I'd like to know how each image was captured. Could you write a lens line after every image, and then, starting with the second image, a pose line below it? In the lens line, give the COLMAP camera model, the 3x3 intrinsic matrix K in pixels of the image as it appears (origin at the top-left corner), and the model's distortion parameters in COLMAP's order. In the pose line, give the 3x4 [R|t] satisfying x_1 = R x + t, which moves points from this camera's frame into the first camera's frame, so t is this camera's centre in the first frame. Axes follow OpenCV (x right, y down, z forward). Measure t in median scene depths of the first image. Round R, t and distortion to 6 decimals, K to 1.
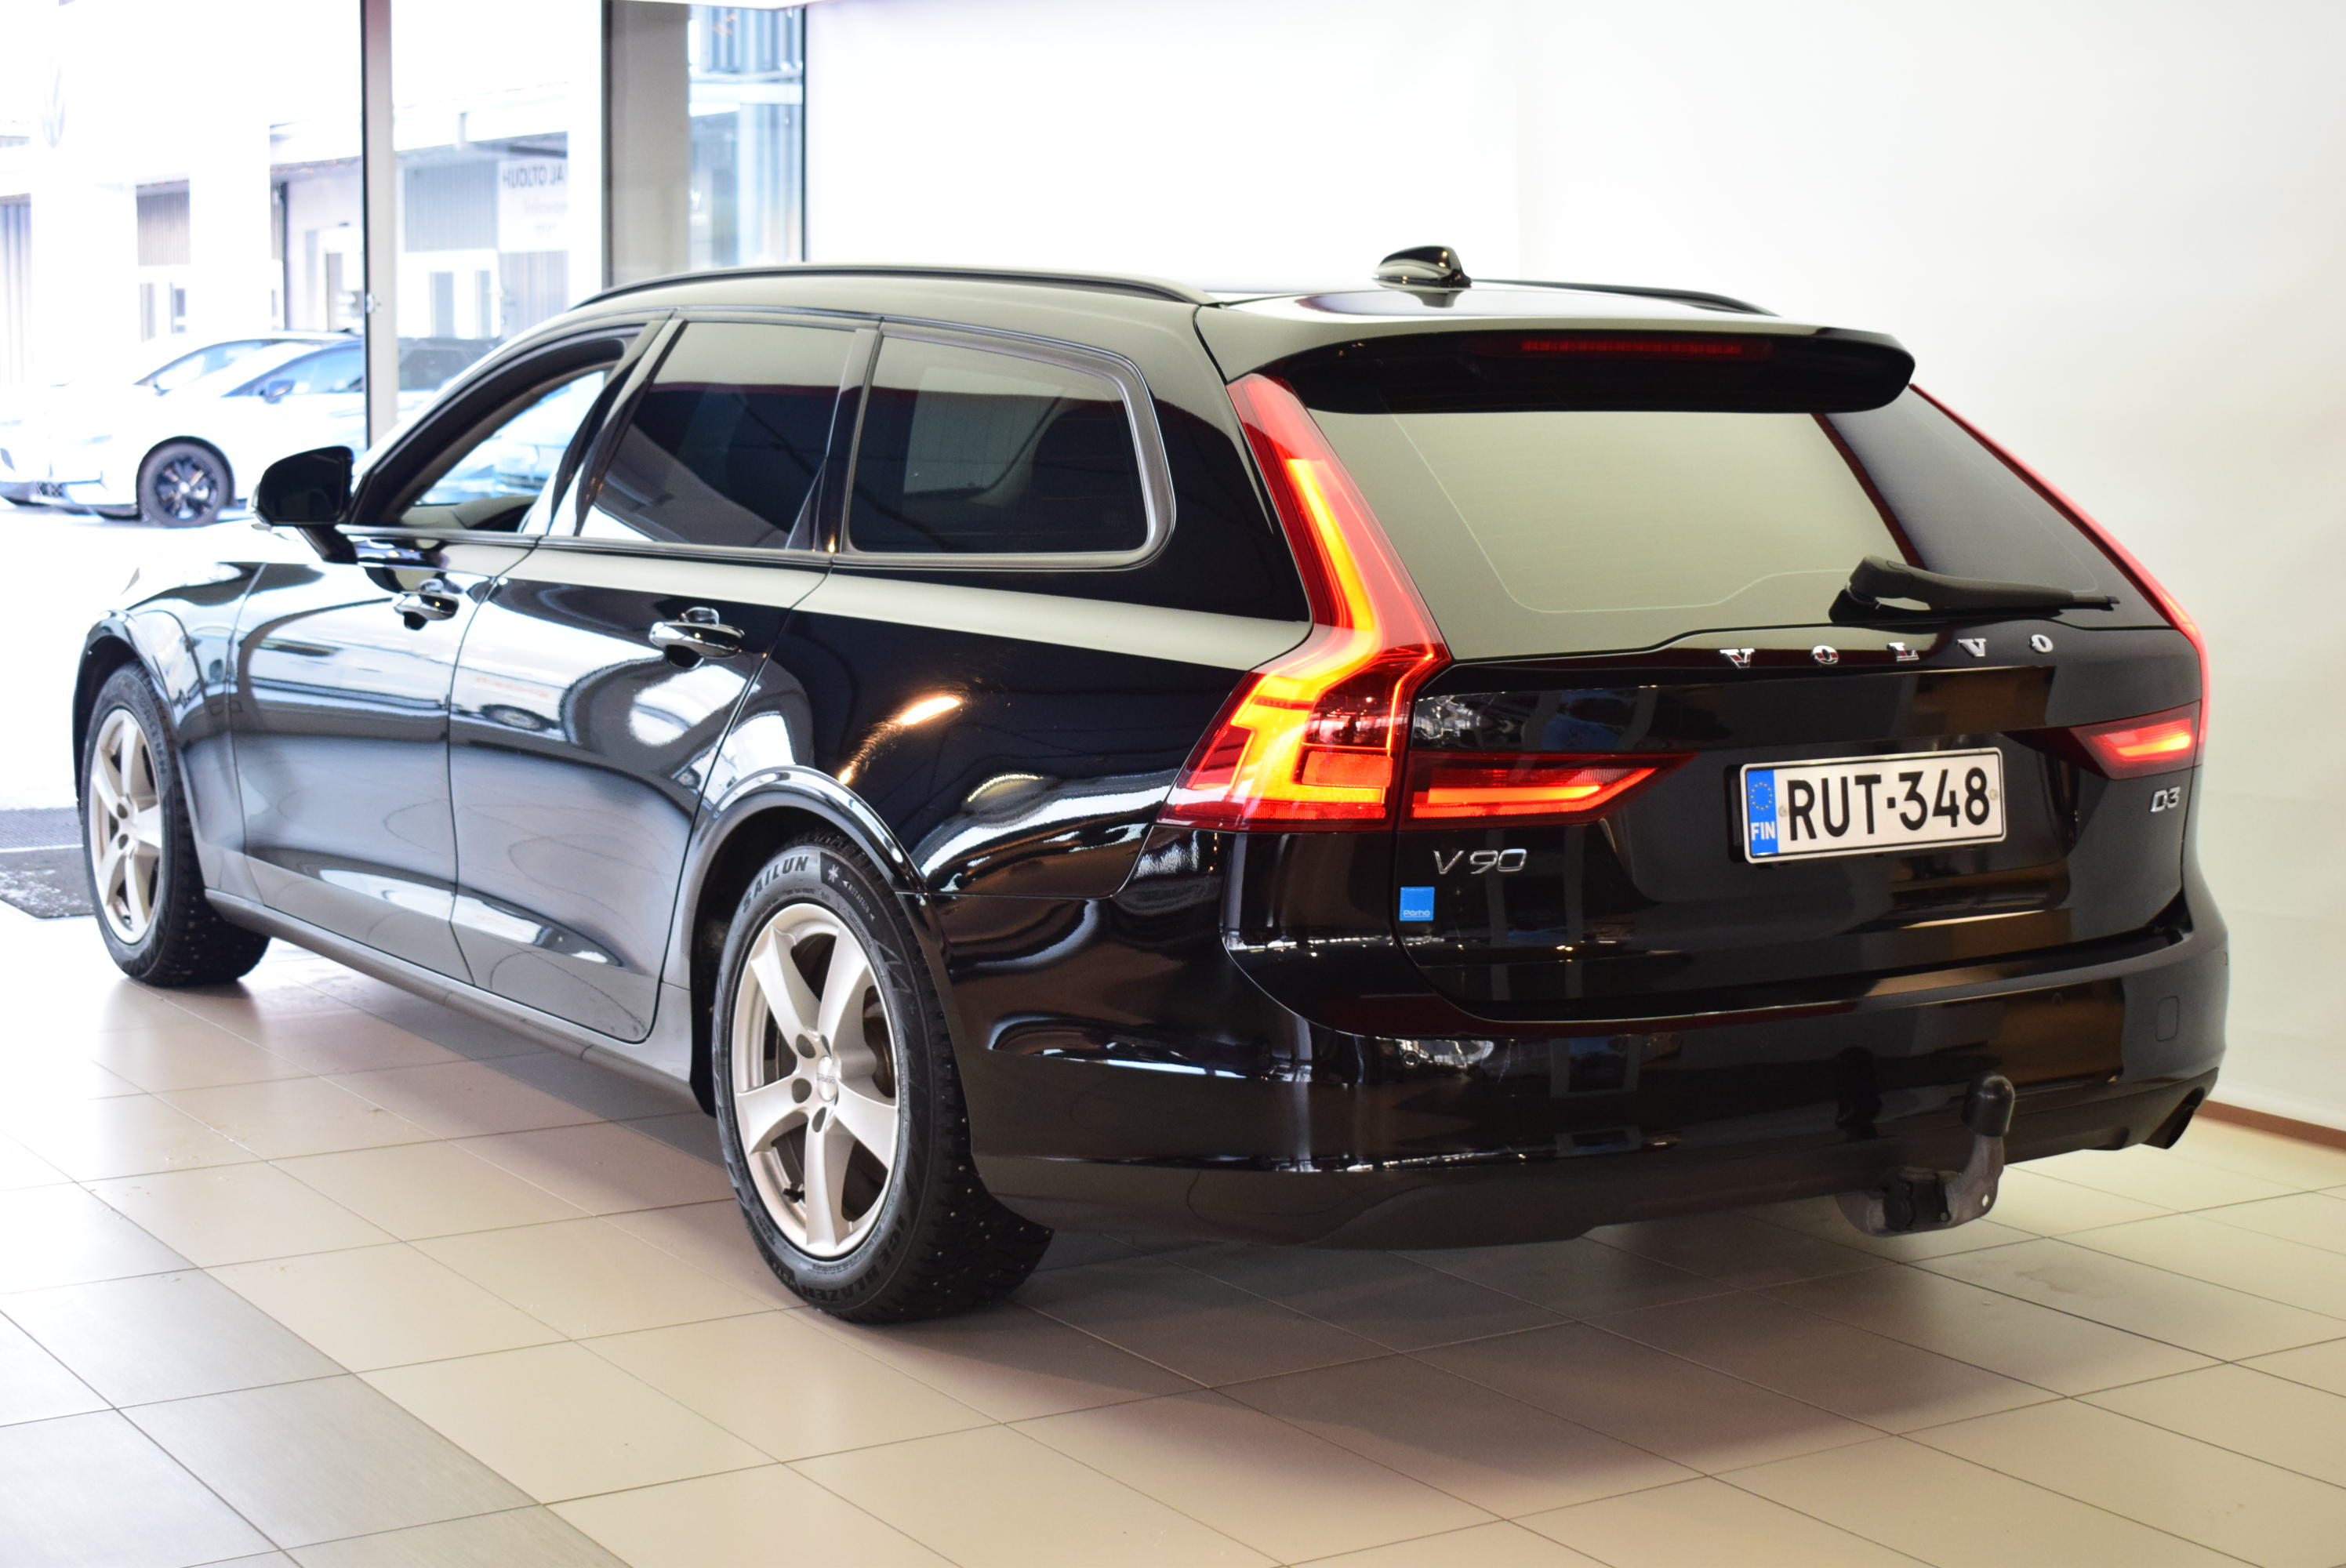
lens RADIAL K [[3633.7, 0, 1174.2], [0, 3633.7, 783.9], [0, 0, 1]] dist [0.038925, 0.000000]
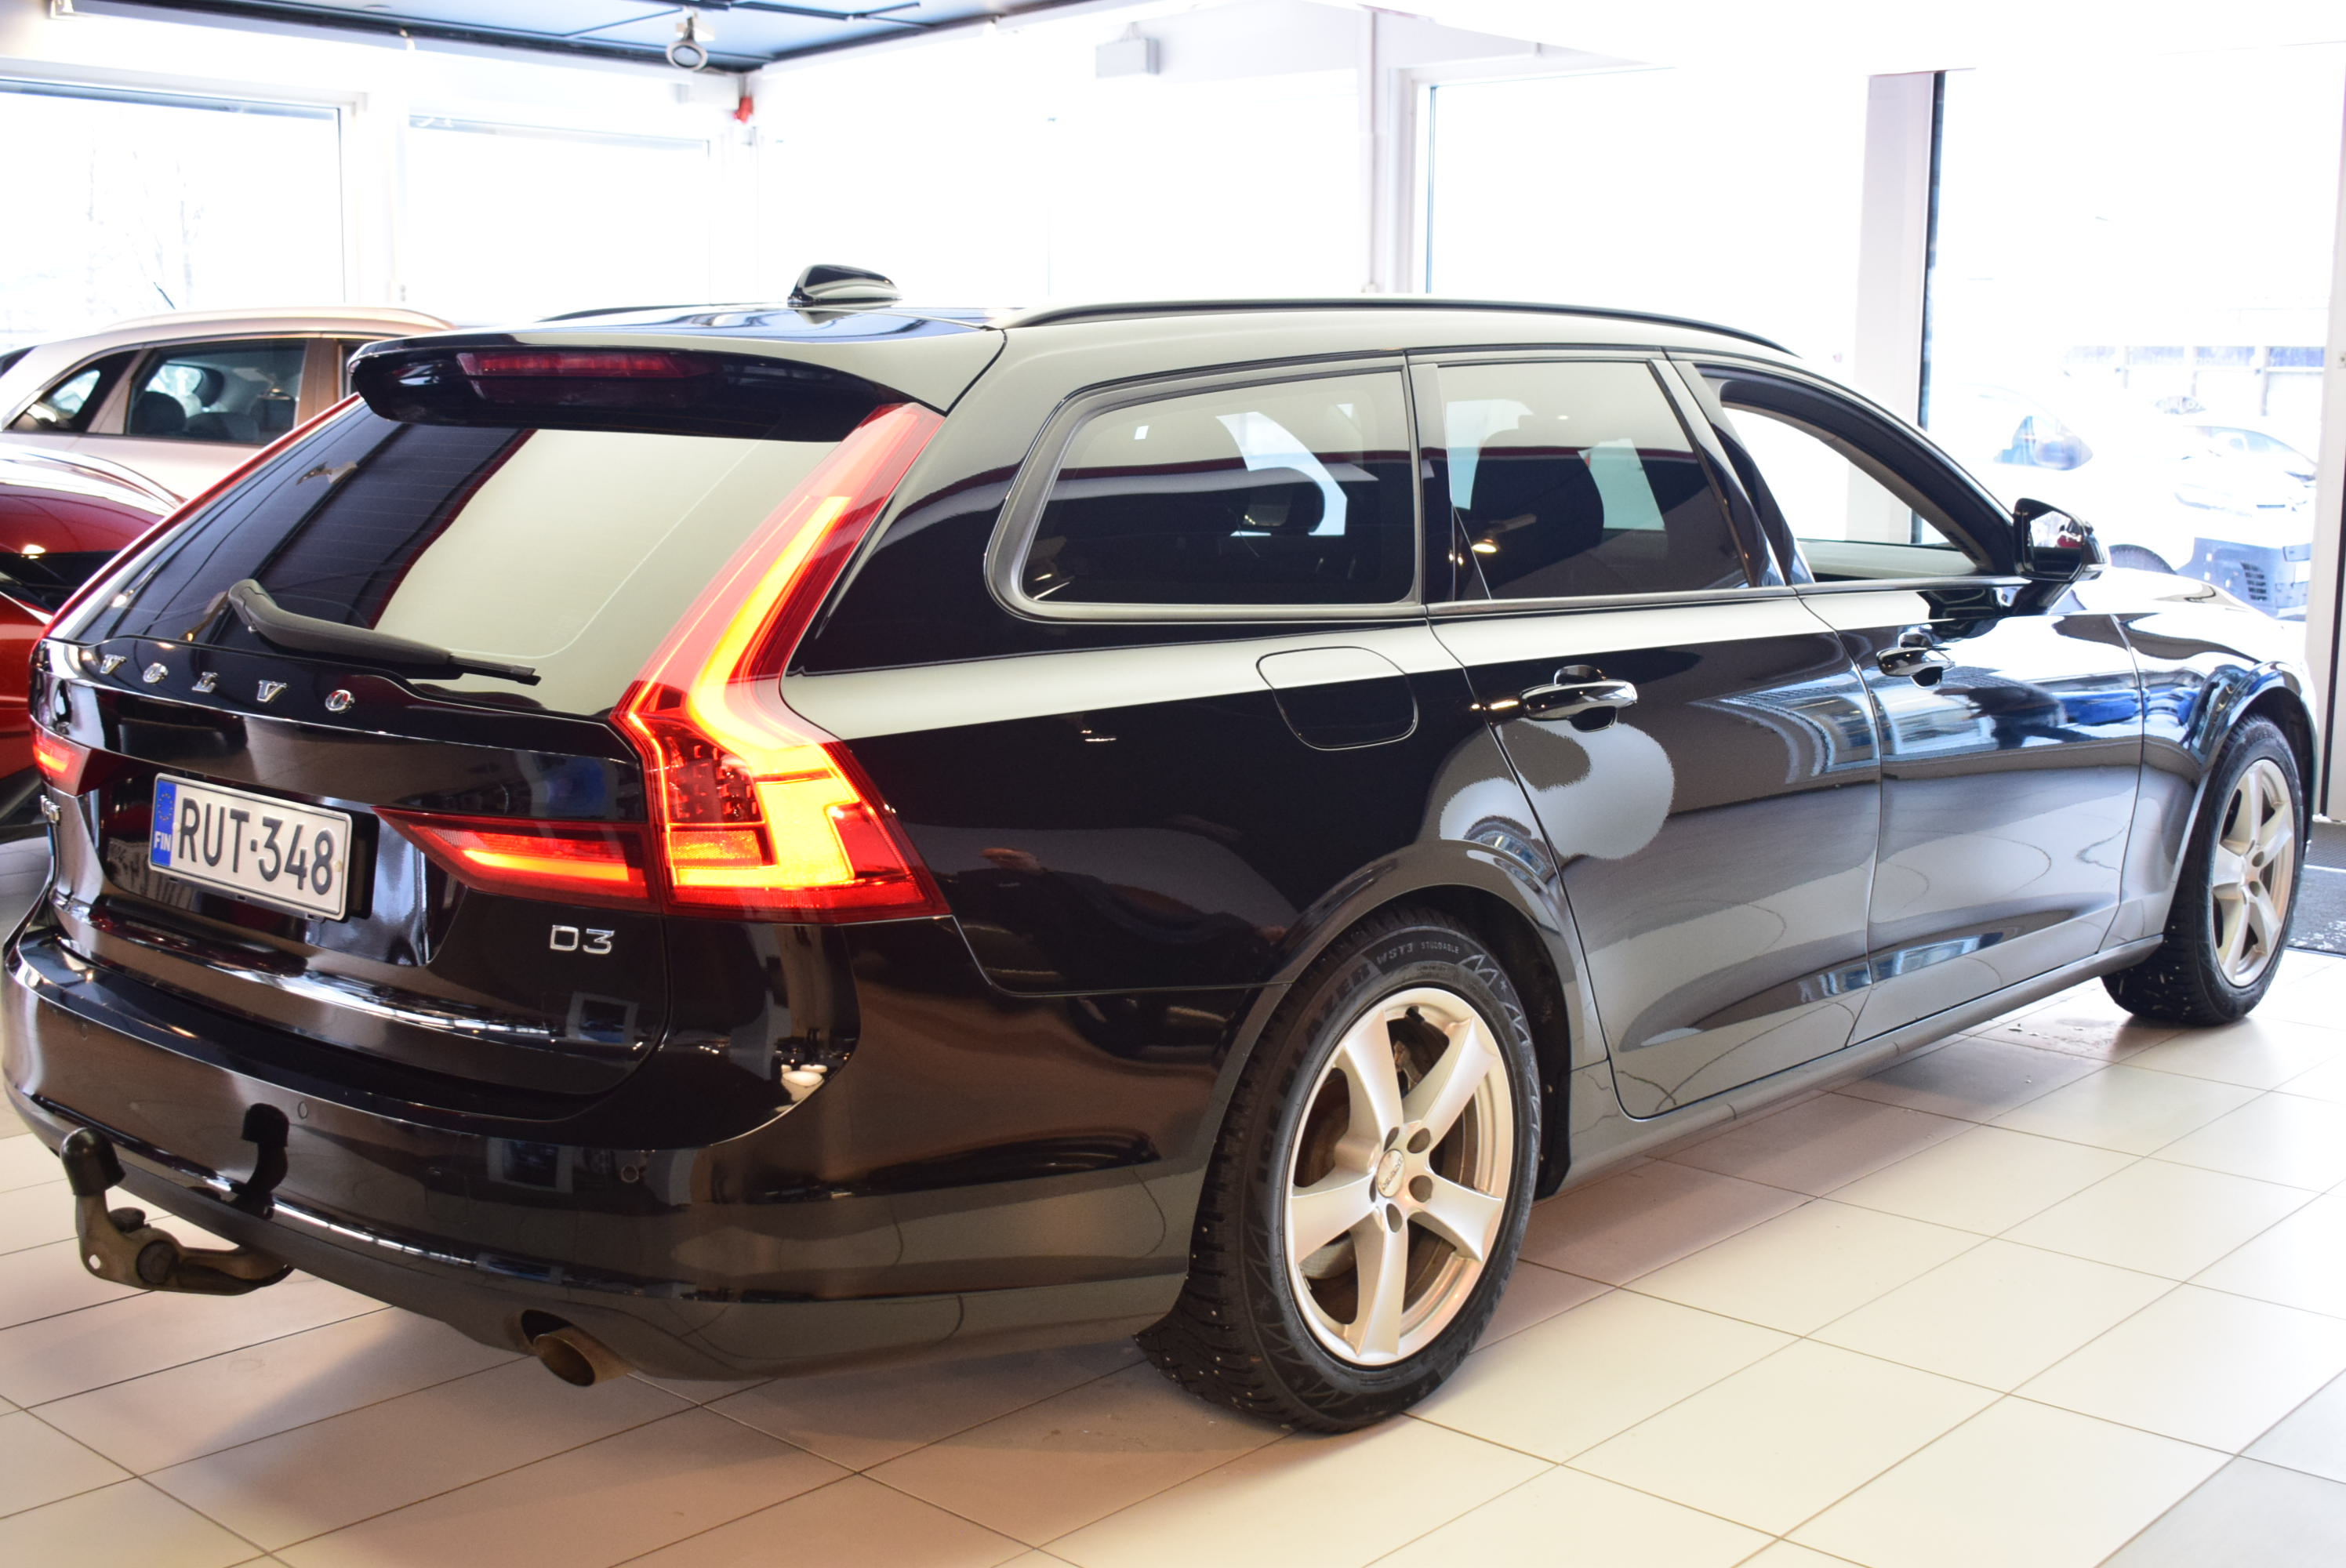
lens RADIAL K [[2620.4, 0, 1171.9], [0, 2620.4, 767.1], [0, 0, 1]] dist [0.005327, 0.000000]
pose [[0.243180, 0.135312, -0.960497, 0.894159], [-0.116615, 0.987118, 0.109537, -0.115582], [0.962946, 0.085371, 0.255827, 1.047729]]
